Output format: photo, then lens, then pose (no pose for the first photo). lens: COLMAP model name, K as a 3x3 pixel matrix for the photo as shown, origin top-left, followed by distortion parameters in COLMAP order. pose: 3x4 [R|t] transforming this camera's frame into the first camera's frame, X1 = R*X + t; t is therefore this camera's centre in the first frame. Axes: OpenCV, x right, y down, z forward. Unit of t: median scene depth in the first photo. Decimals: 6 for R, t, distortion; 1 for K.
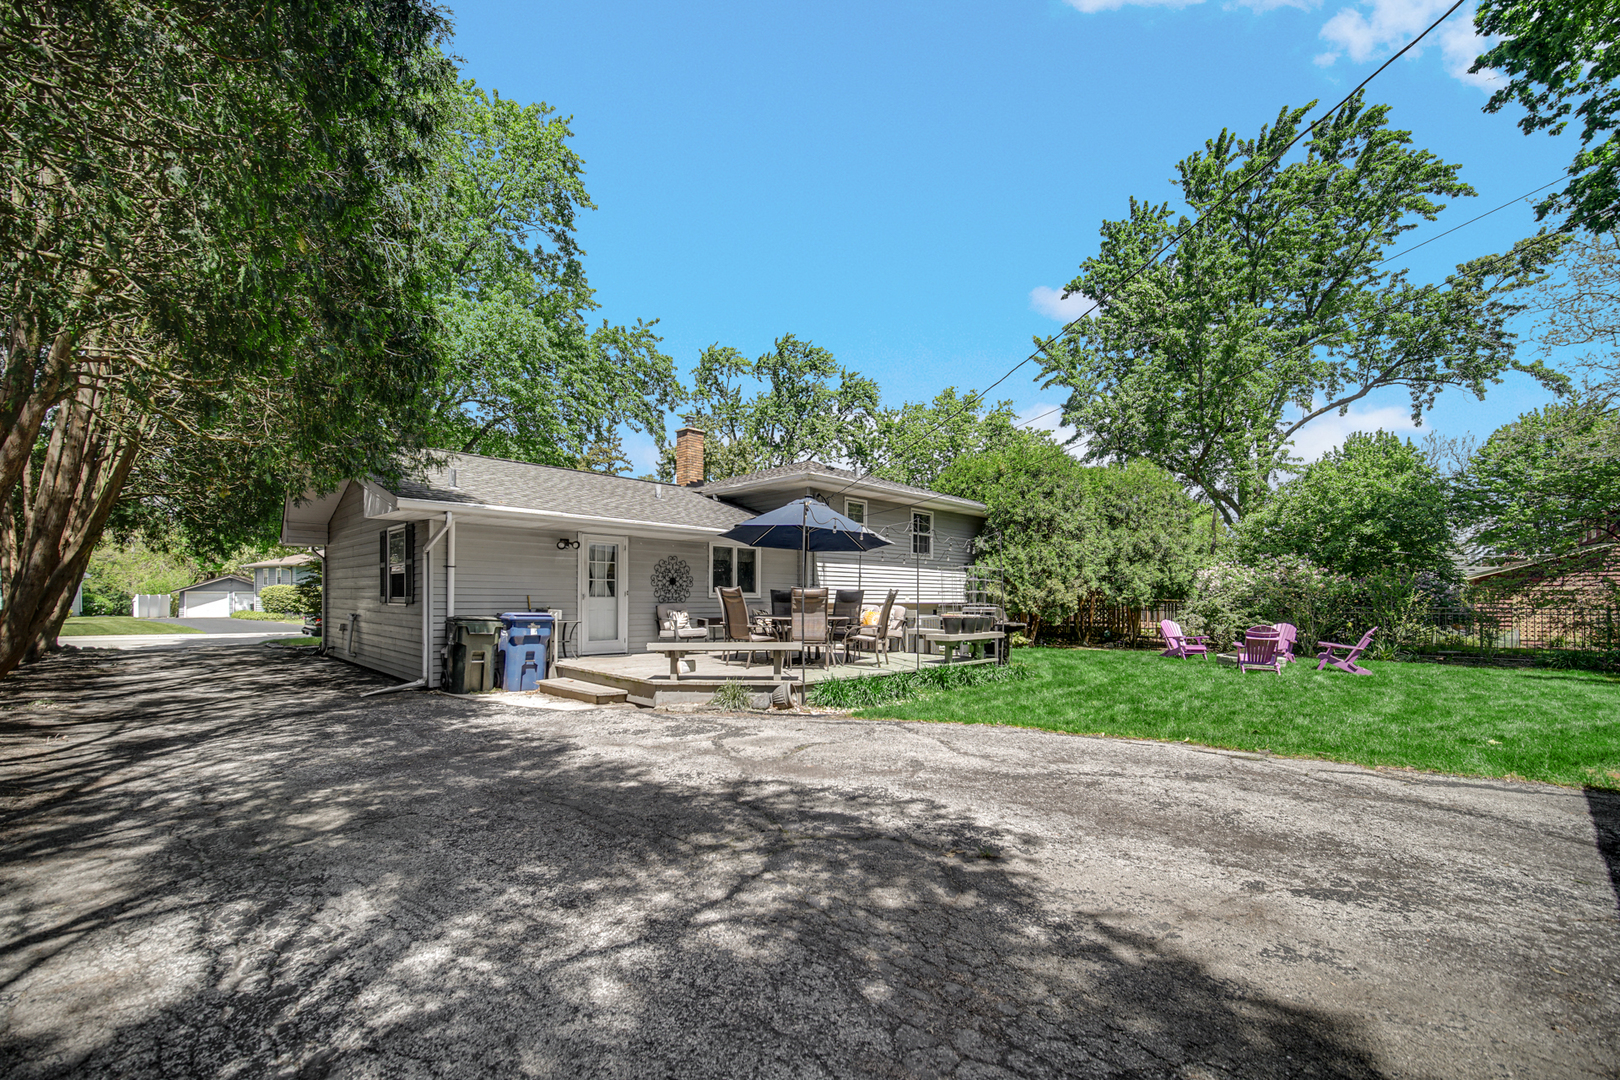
lens RADIAL K [[660.7, 0, 804.2], [0, 660.7, 595.1], [0, 0, 1]] dist [-0.000745, -0.000099]
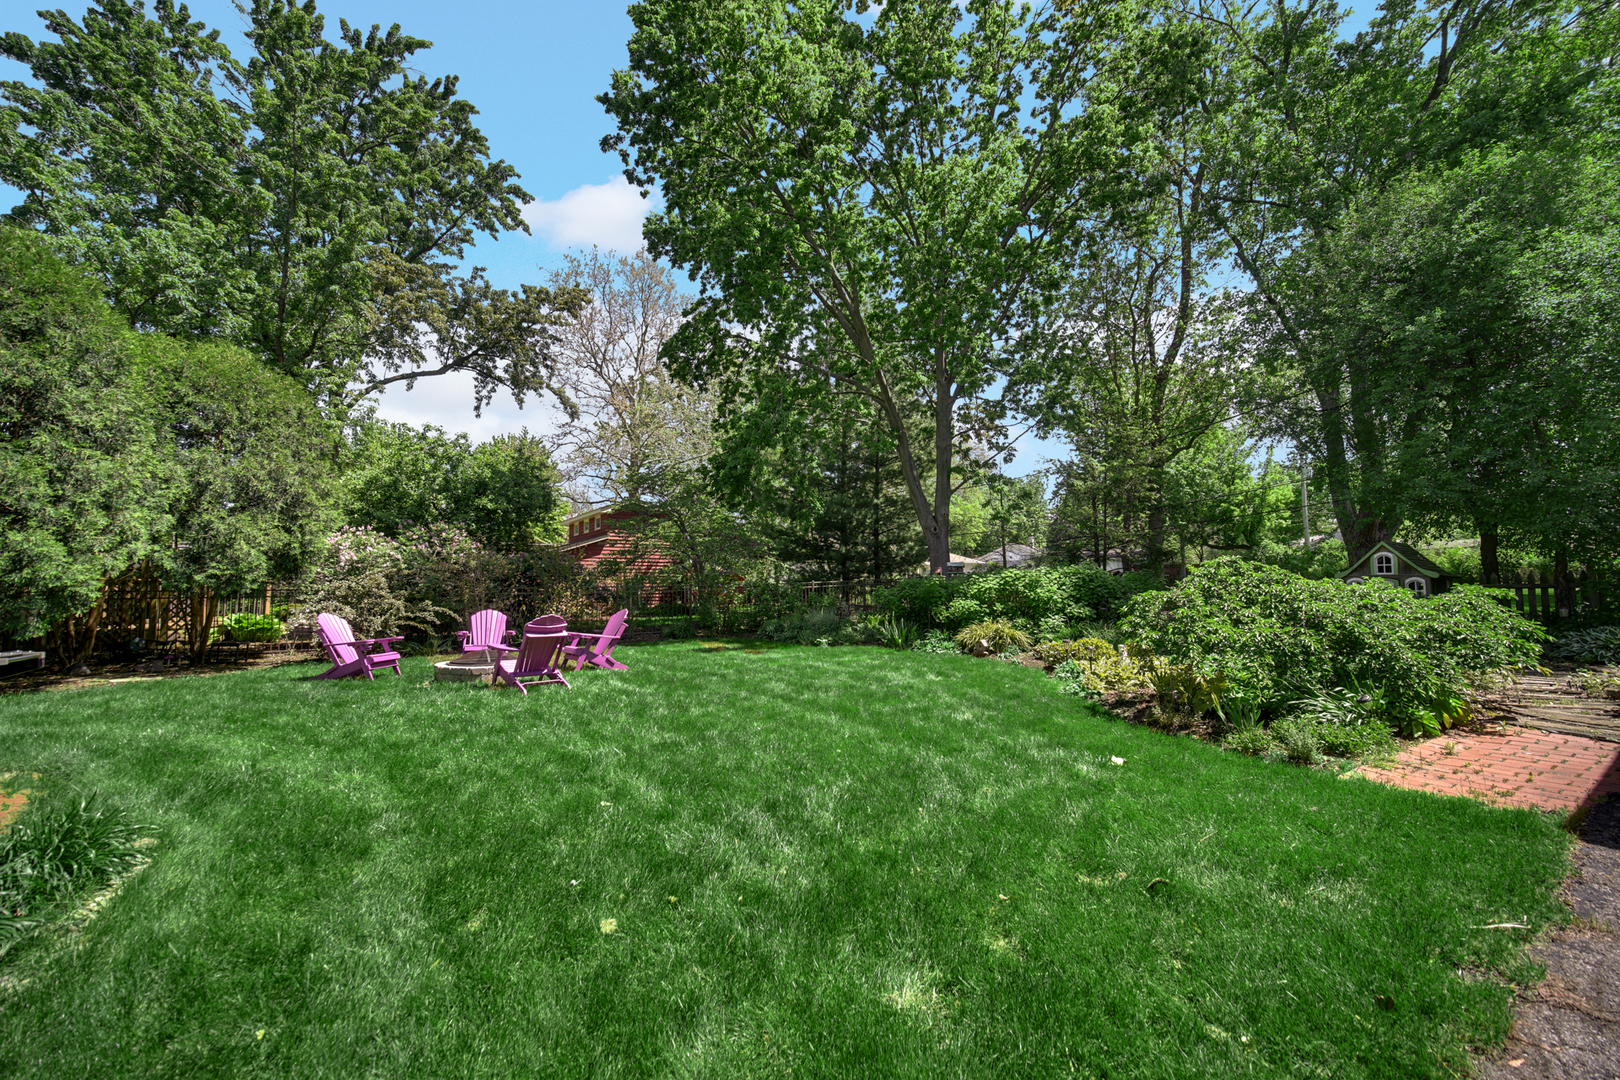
lens RADIAL K [[639.3, 0, 810.0], [0, 639.3, 540.0], [0, 0, 1]] dist [-0.000979, -0.000106]
pose [[0.224350, 0.058348, 0.972760, 0.290955], [-0.000608, 0.998214, -0.059735, 0.020705], [-0.974508, 0.012810, 0.223985, 1.376691]]
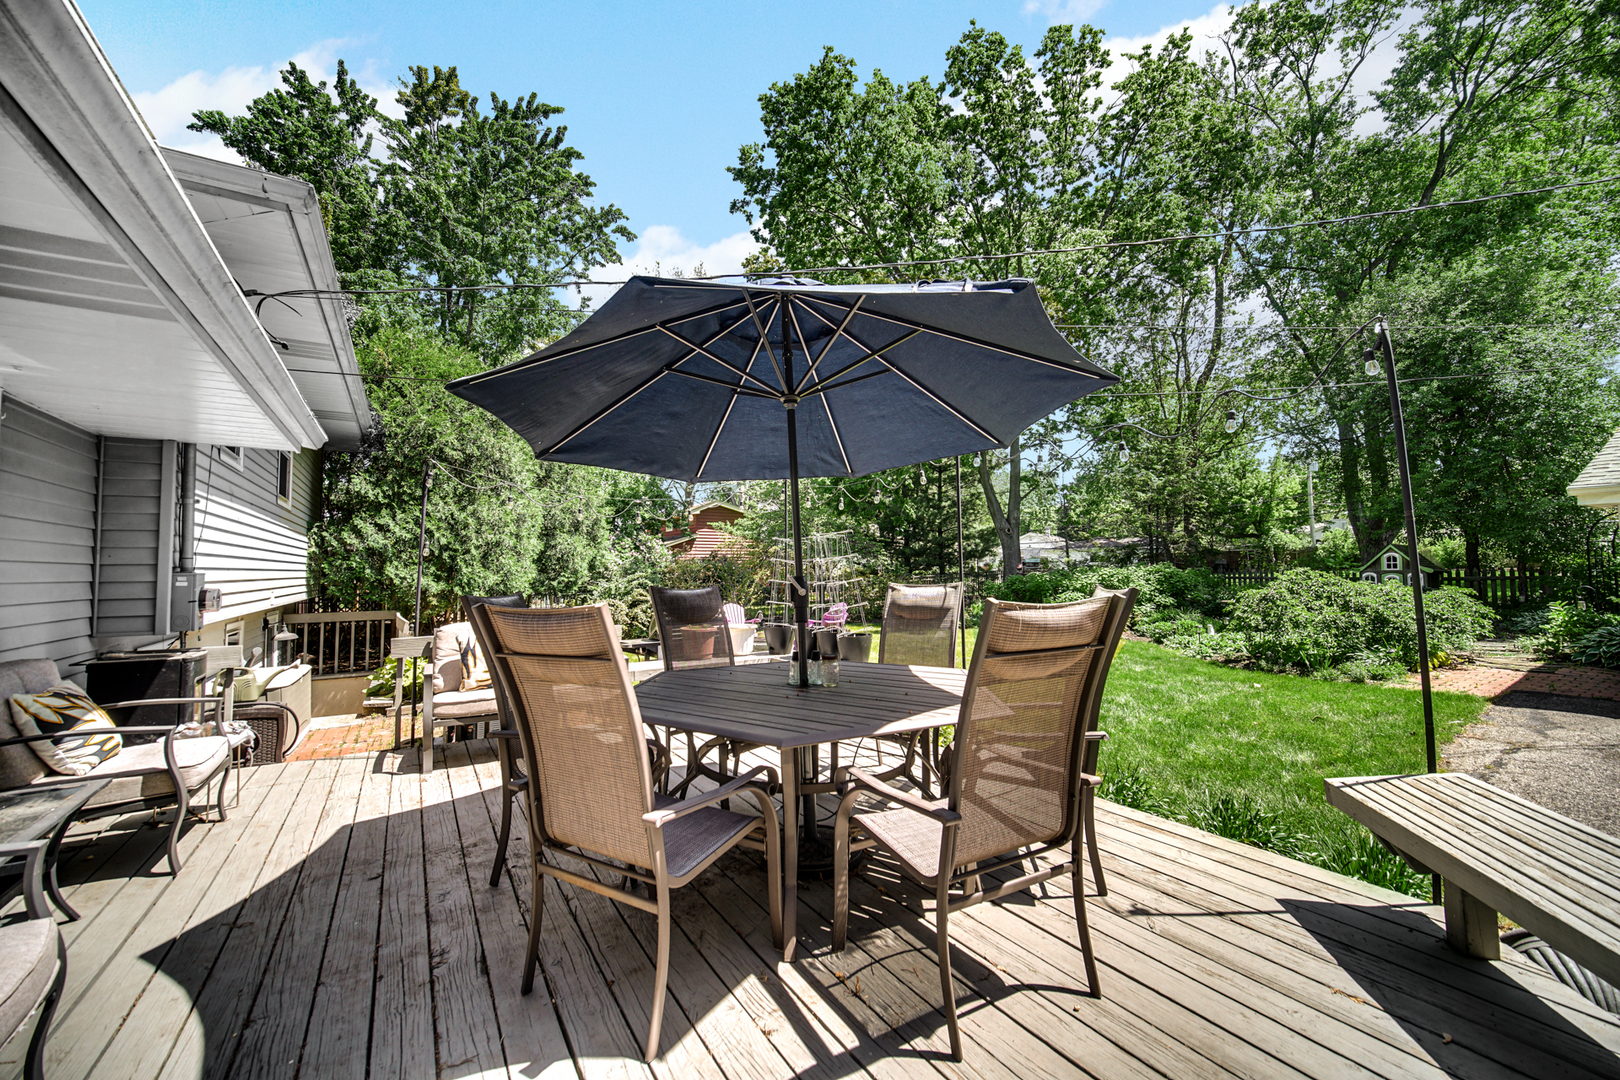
lens RADIAL K [[639.3, 0, 810.0], [0, 639.3, 540.0], [0, 0, 1]] dist [-0.000979, -0.000106]
pose [[0.221333, 0.036473, 0.974516, -0.557692], [0.008186, 0.999196, -0.039256, -0.040947], [-0.975164, 0.016666, 0.220856, 1.891766]]
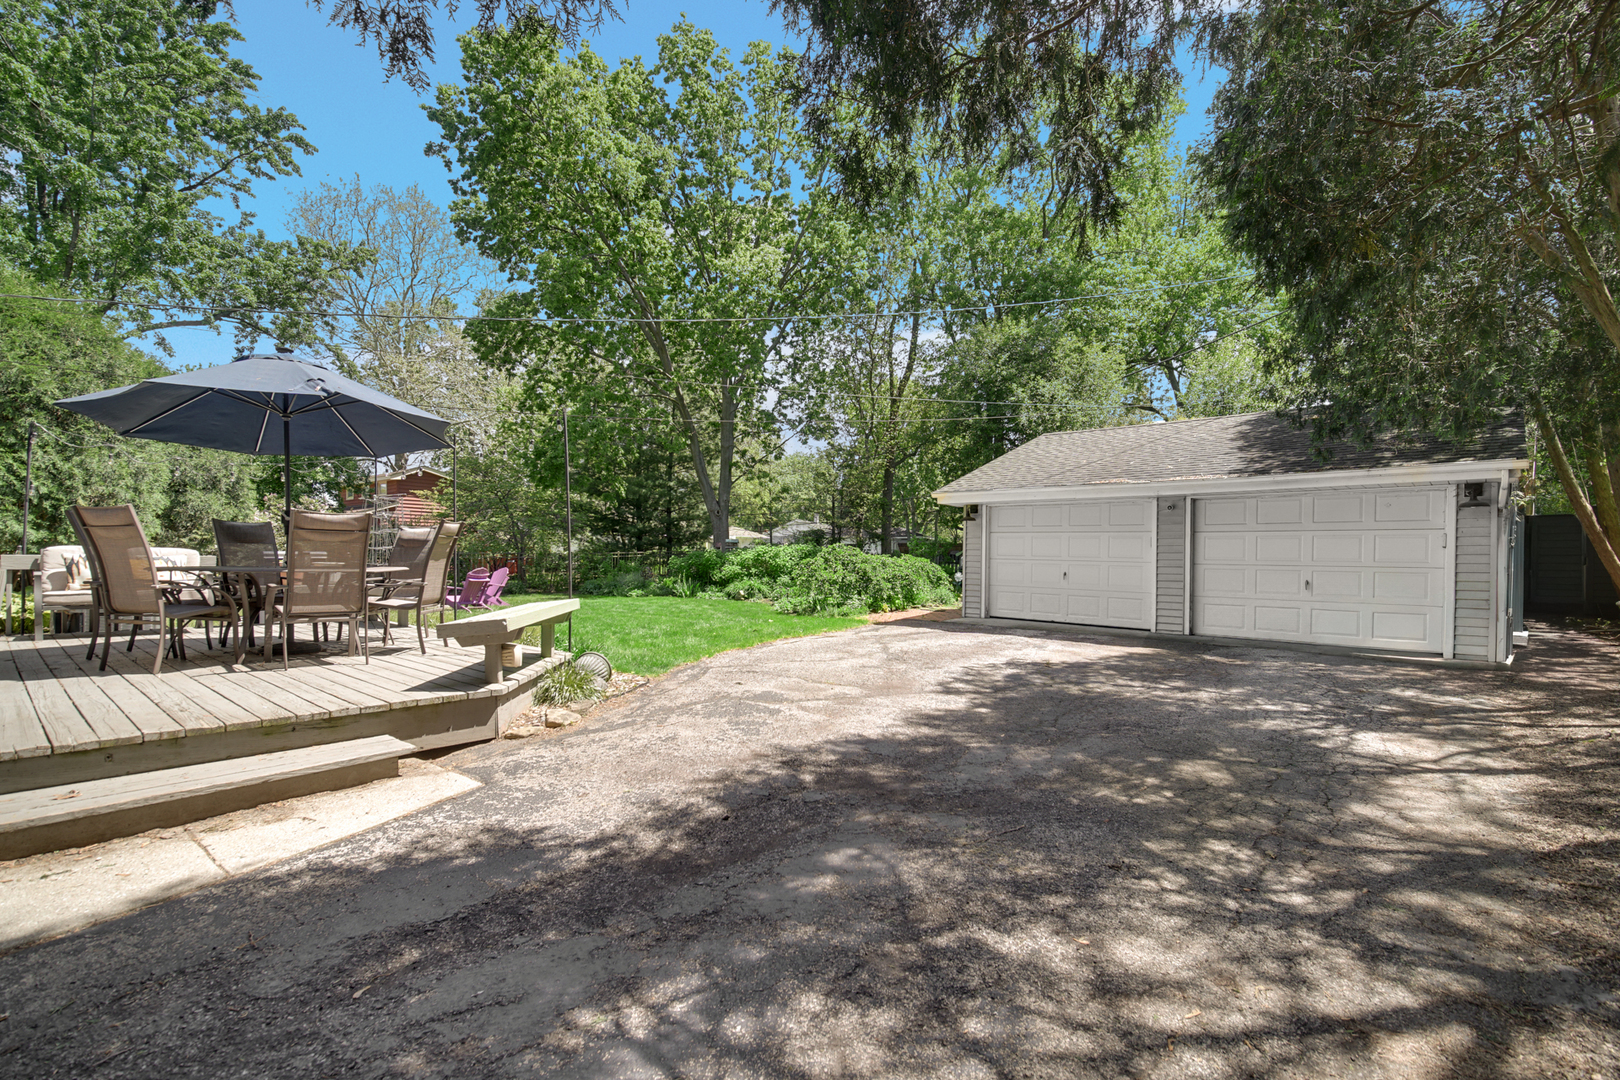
lens RADIAL K [[718.0, 0, 808.2], [0, 718.0, 569.8], [0, 0, 1]] dist [-0.002211, 0.000561]
pose [[-0.078796, -0.024047, 0.996601, -1.287608], [-0.020031, 0.999545, 0.022535, 0.024273], [-0.996689, -0.018188, -0.079242, 1.243495]]
